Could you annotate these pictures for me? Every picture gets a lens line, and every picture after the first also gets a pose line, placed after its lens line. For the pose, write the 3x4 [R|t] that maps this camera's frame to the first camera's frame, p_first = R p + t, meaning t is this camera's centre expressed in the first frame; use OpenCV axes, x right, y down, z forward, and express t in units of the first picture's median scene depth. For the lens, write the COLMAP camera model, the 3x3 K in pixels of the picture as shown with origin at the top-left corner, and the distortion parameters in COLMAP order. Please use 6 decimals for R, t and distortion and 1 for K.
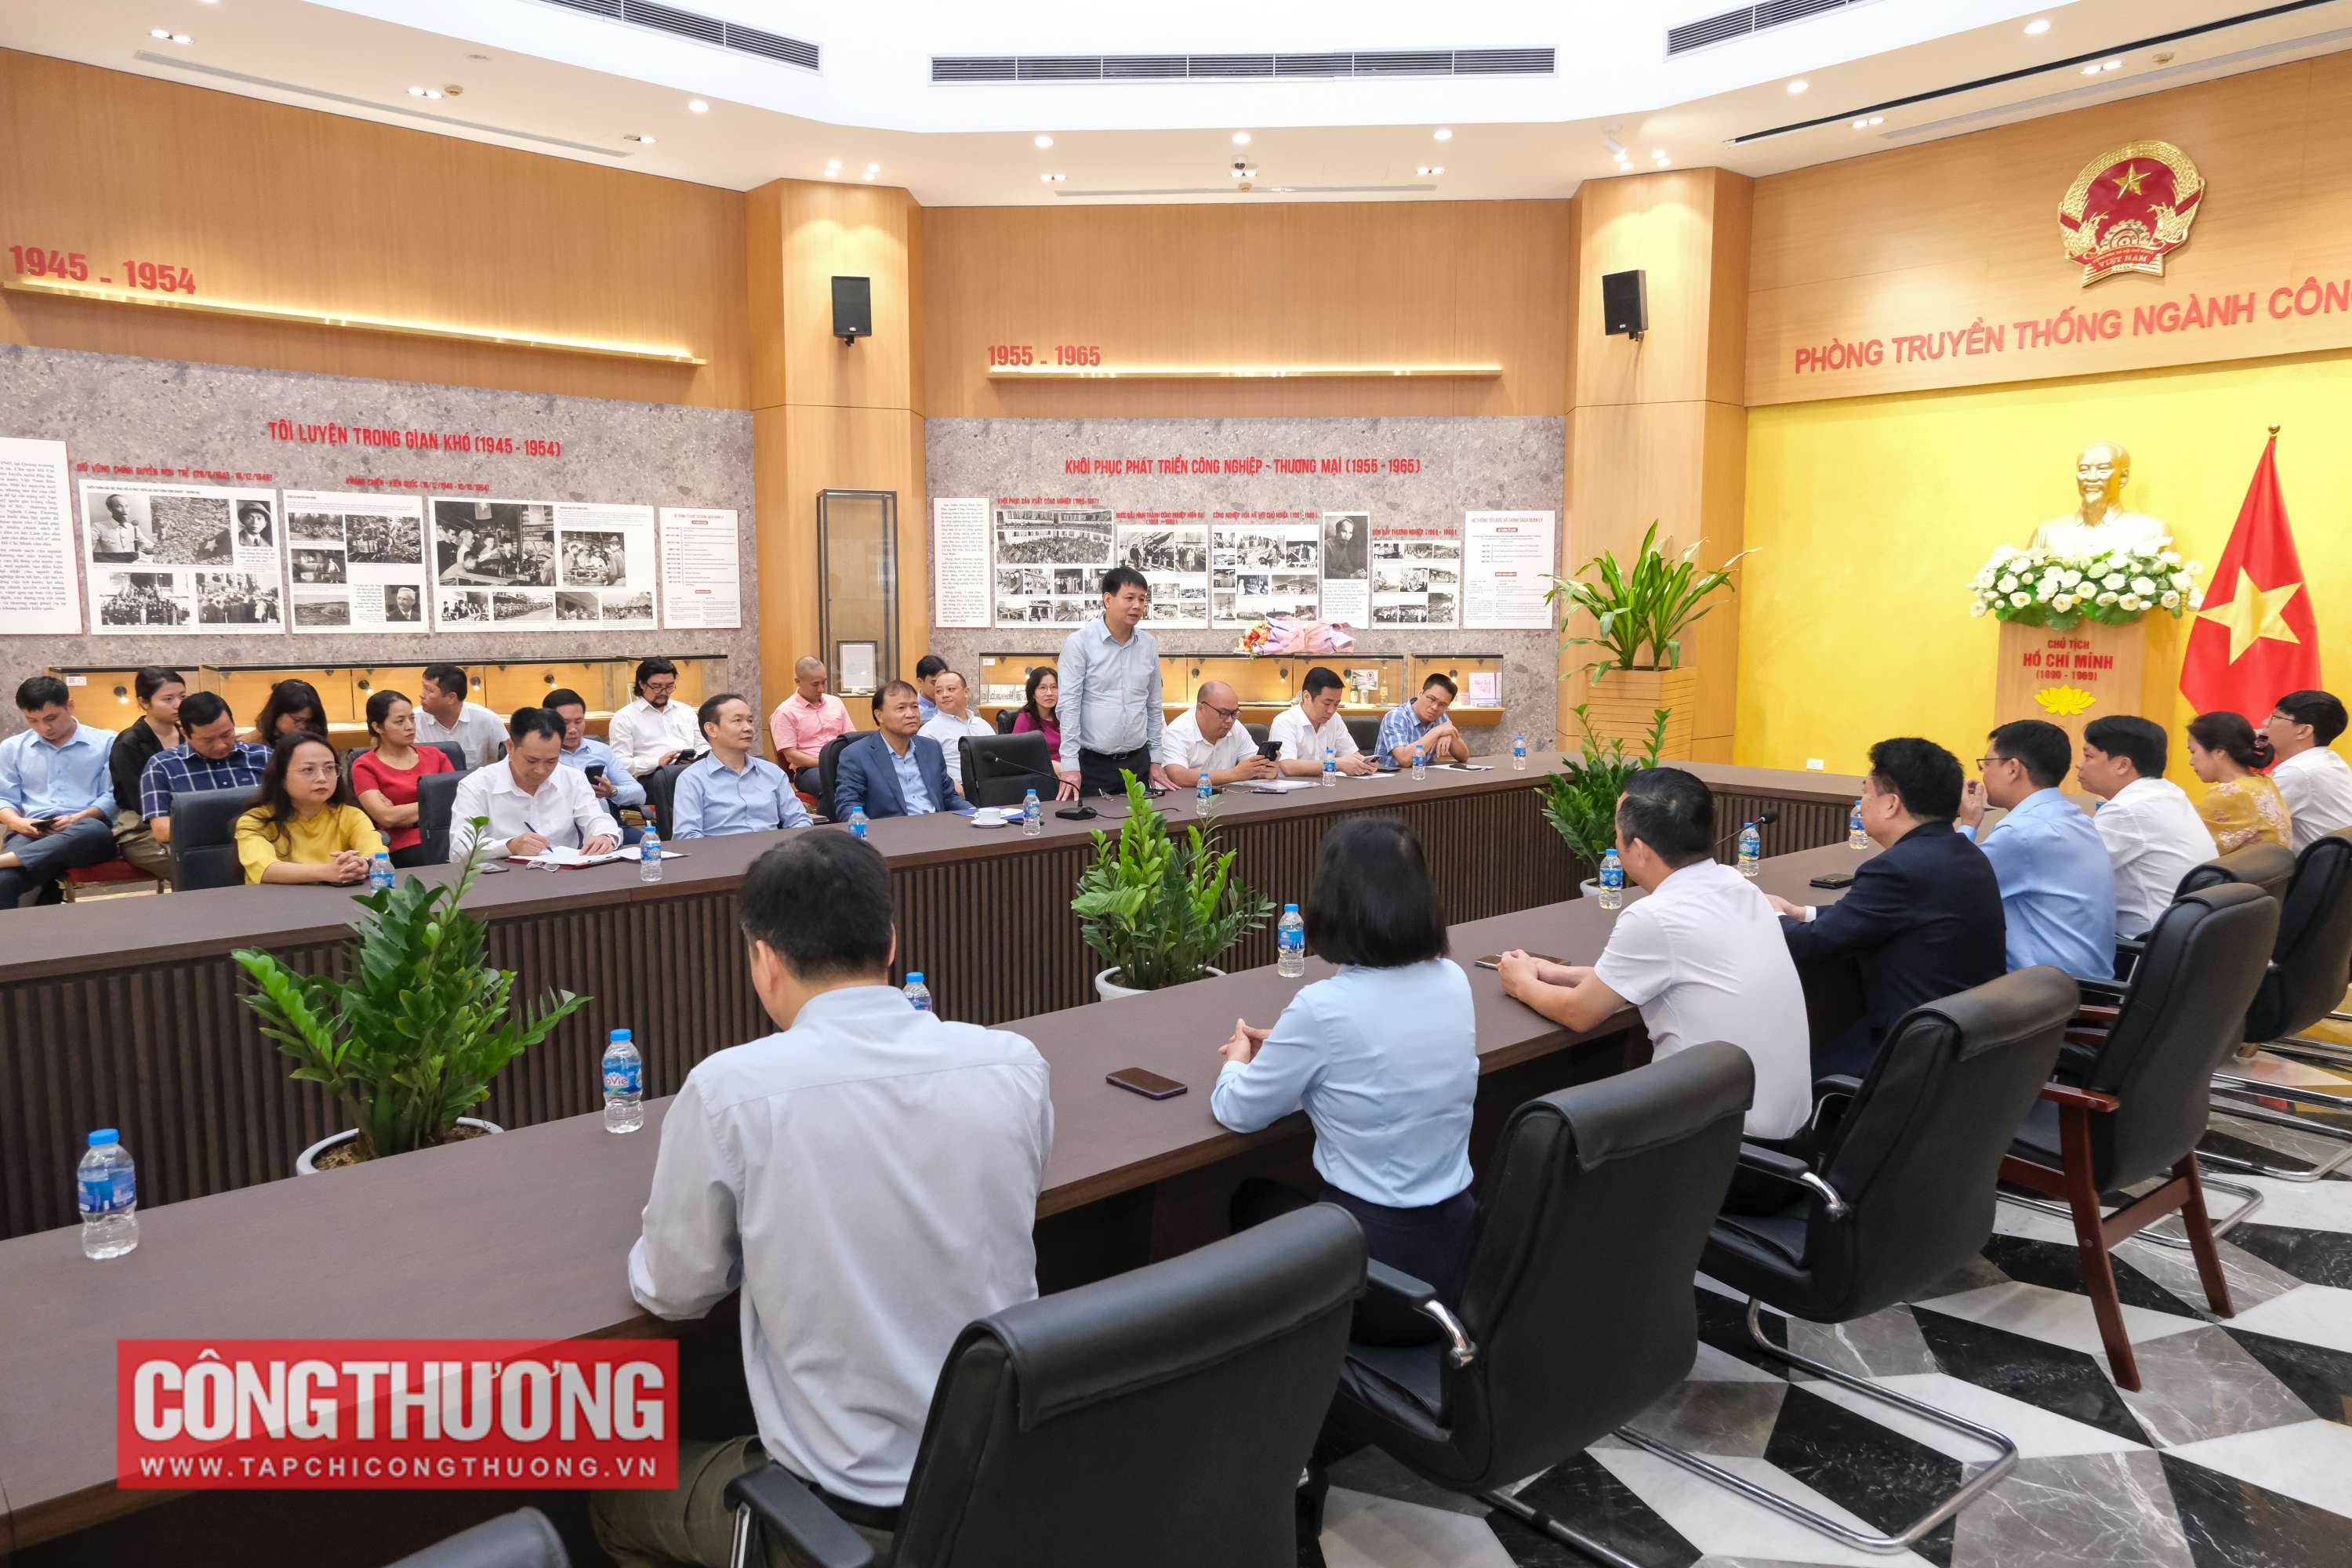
lens RADIAL K [[1550.0, 0, 1182.5], [0, 1550.0, 788.6], [0, 0, 1]] dist [0.000703, 0.008381]
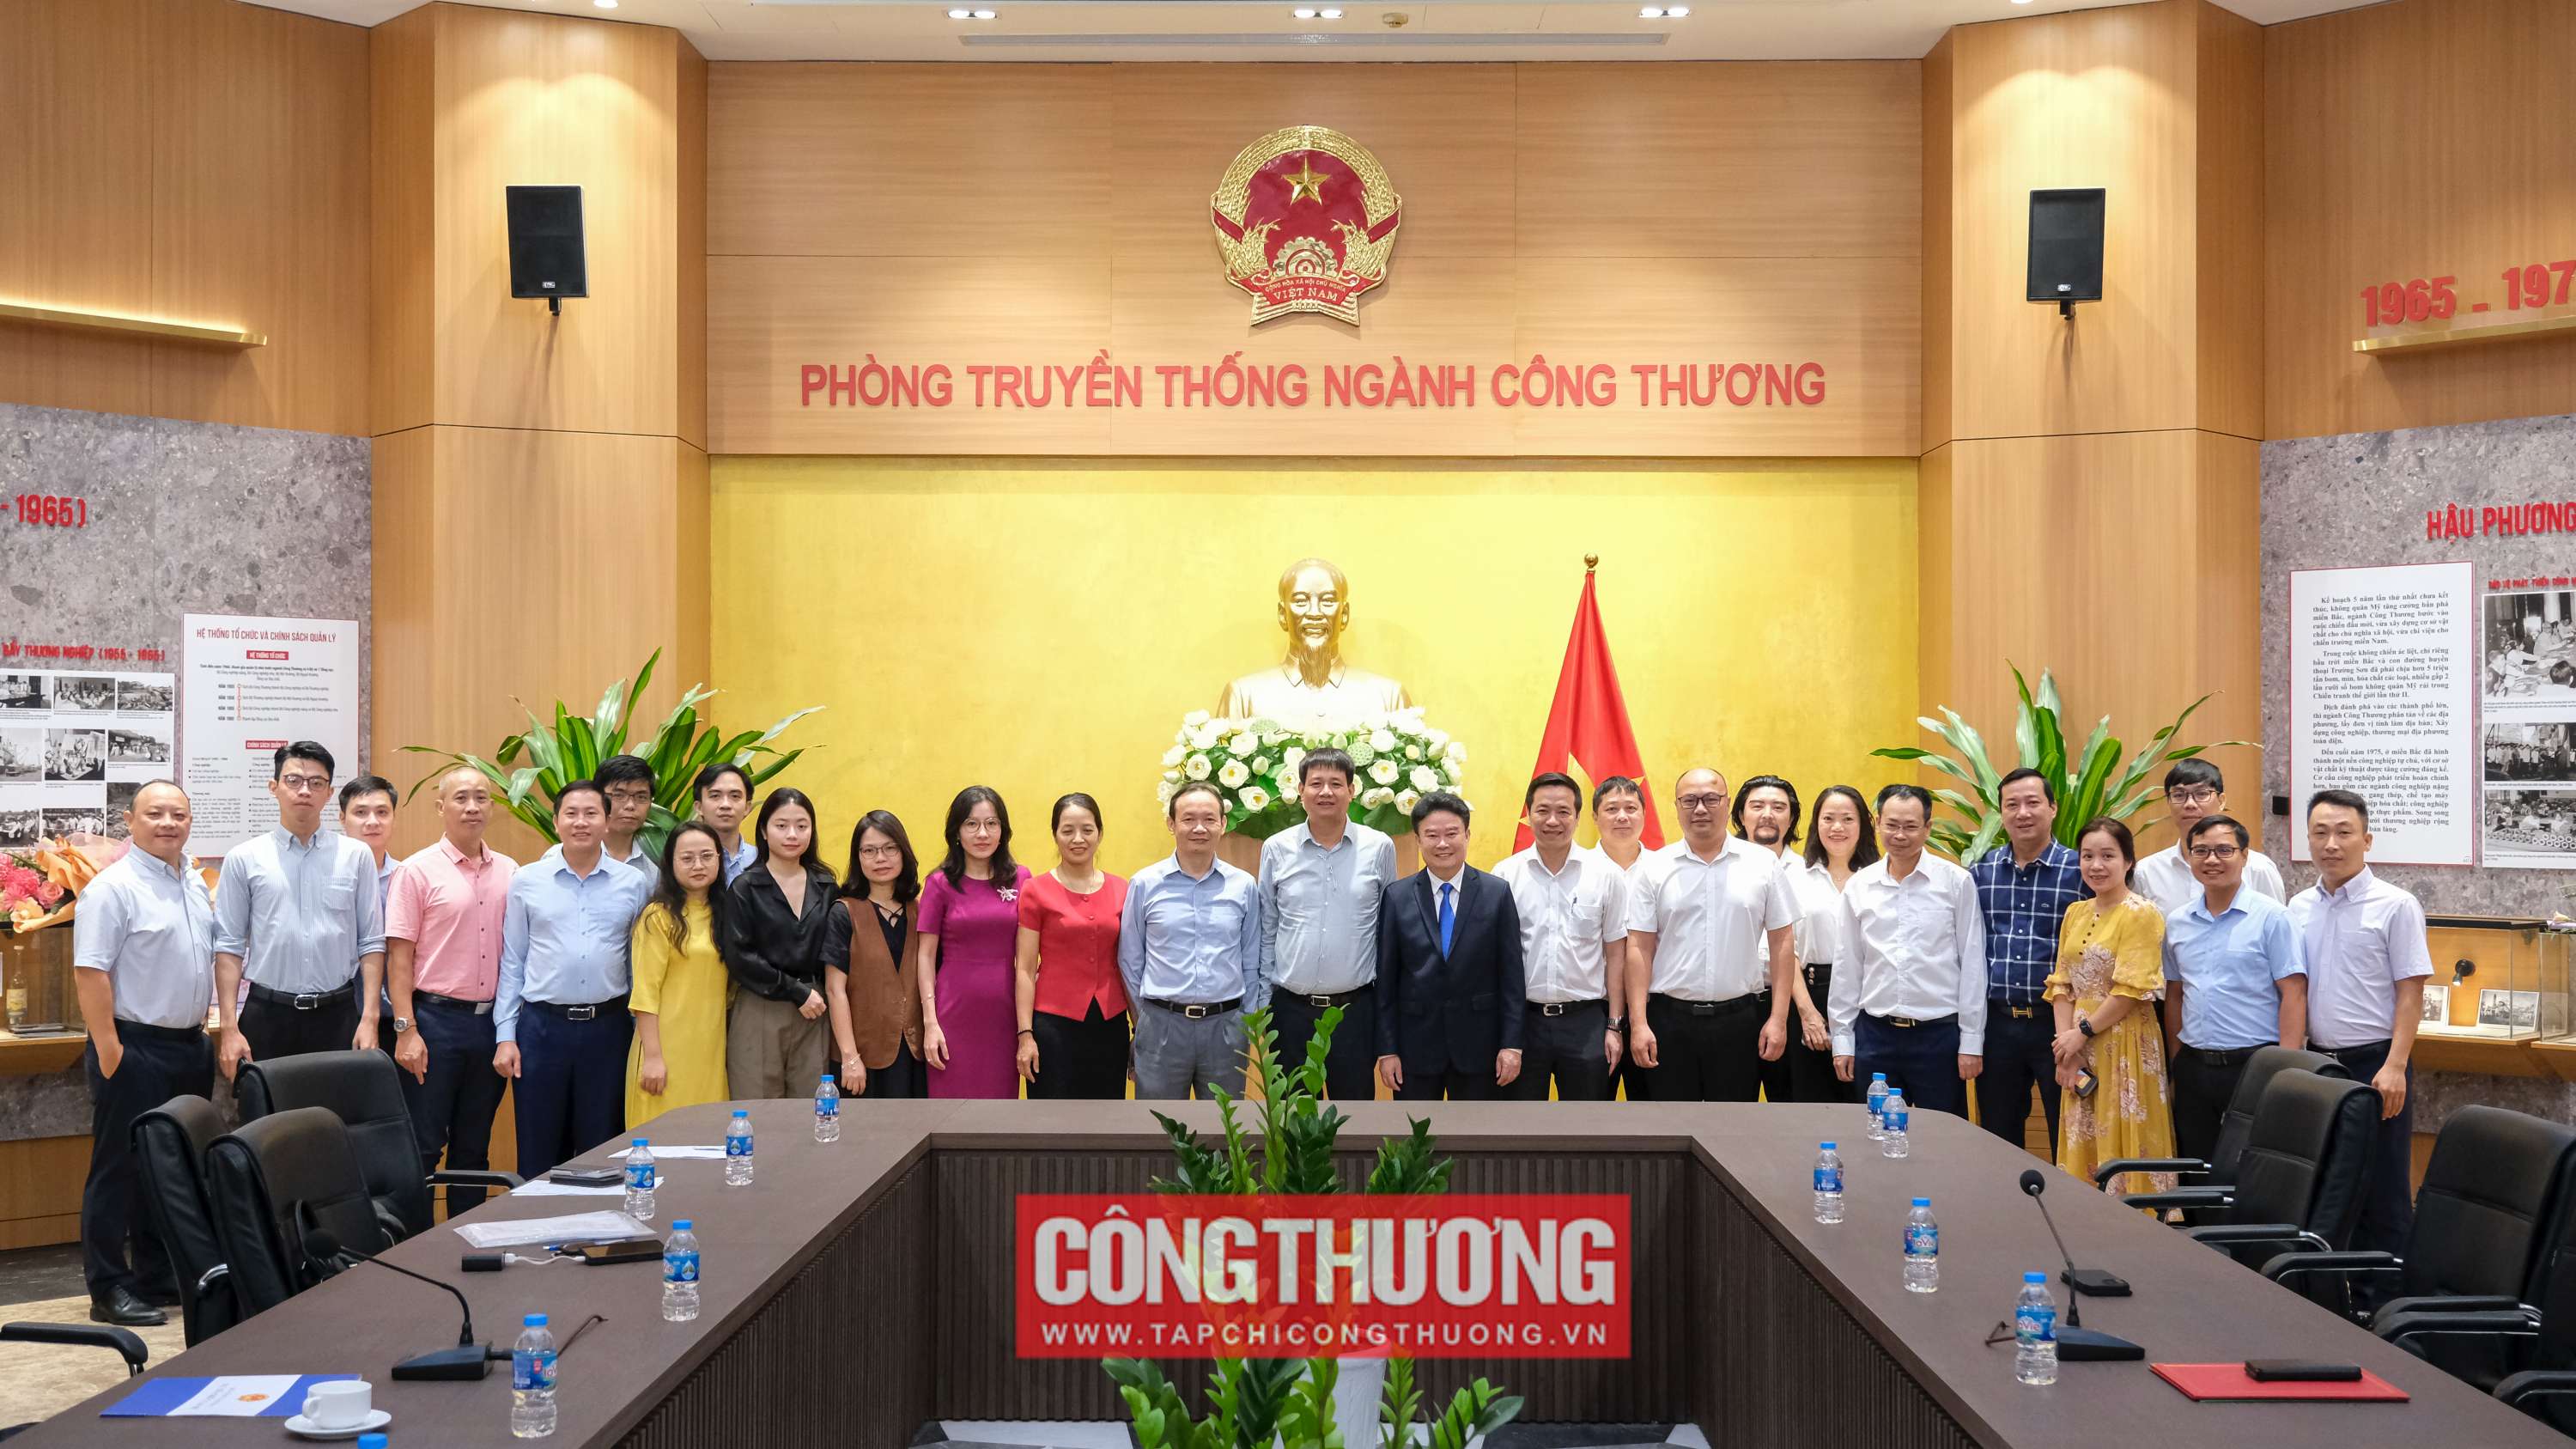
lens RADIAL K [[2810.6, 0, 1295.1], [0, 2810.6, 726.5], [0, 0, 1]] dist [-0.029564, 0.000000]
pose [[0.669559, 0.017294, 0.742557, -0.273385], [0.088667, 0.990719, -0.103024, -0.029541], [-0.737447, 0.134821, 0.661812, 0.213197]]
